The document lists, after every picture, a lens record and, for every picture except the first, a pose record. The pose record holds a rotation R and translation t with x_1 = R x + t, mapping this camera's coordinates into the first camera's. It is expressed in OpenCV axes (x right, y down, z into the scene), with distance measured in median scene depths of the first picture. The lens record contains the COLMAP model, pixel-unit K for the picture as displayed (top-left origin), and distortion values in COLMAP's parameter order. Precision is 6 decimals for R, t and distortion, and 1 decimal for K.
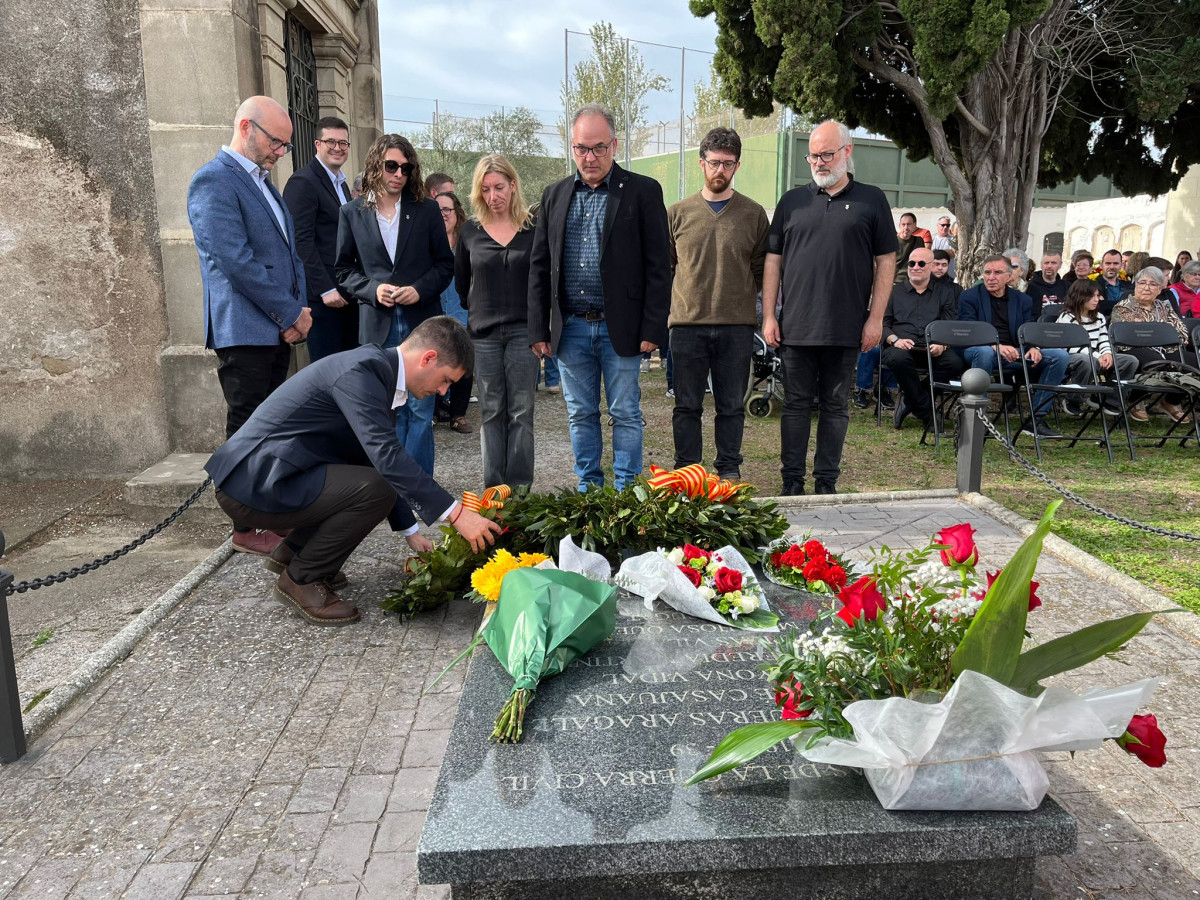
lens RADIAL K [[902.0, 0, 600.0], [0, 902.0, 450.0], [0, 0, 1]] dist [0.085919, -0.126236]
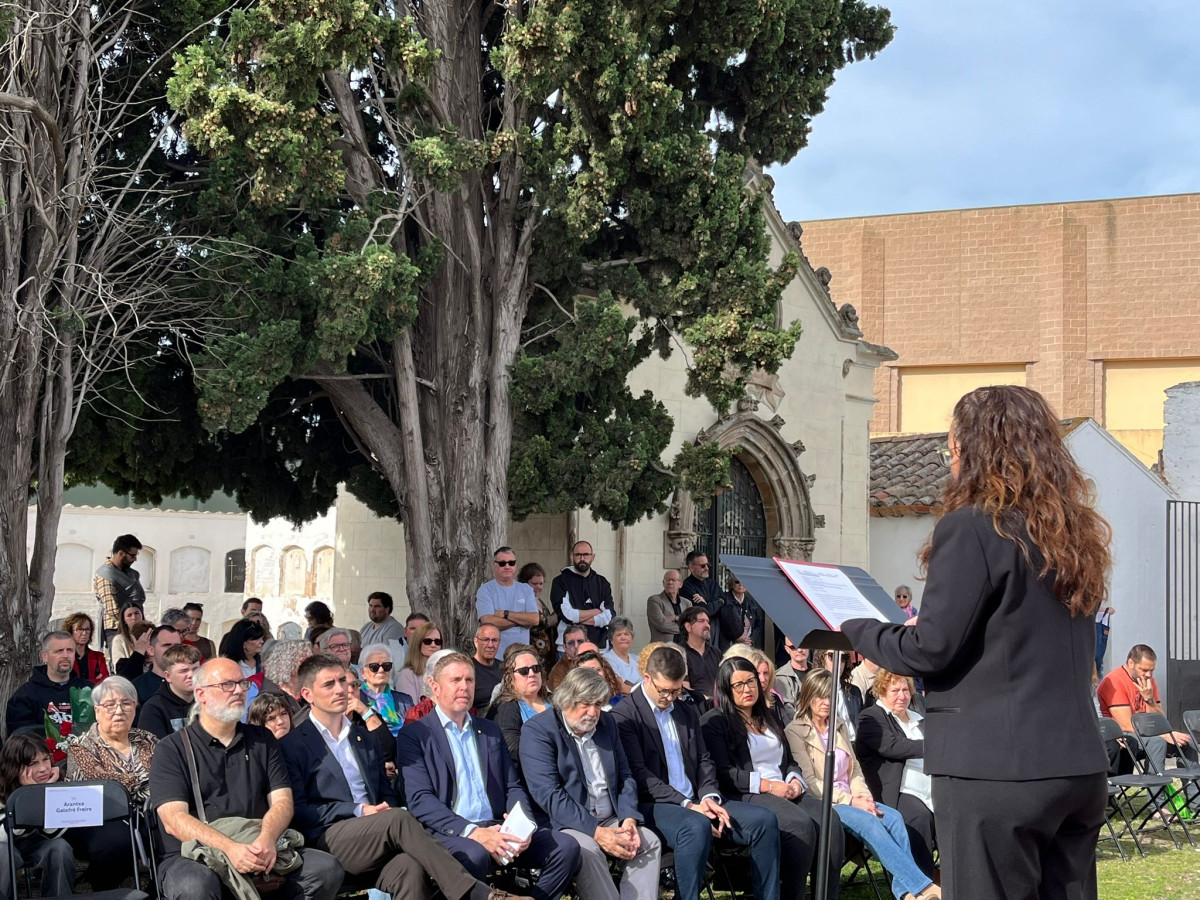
lens RADIAL K [[1418.5, 0, 600.0], [0, 1418.5, 450.0], [0, 0, 1]] dist [0.055079, -0.012814]
pose [[0.808731, 0.070438, 0.583946, 0.342214], [0.091523, 0.965640, -0.243234, -0.103301], [-0.581015, 0.250155, 0.774496, 0.031734]]
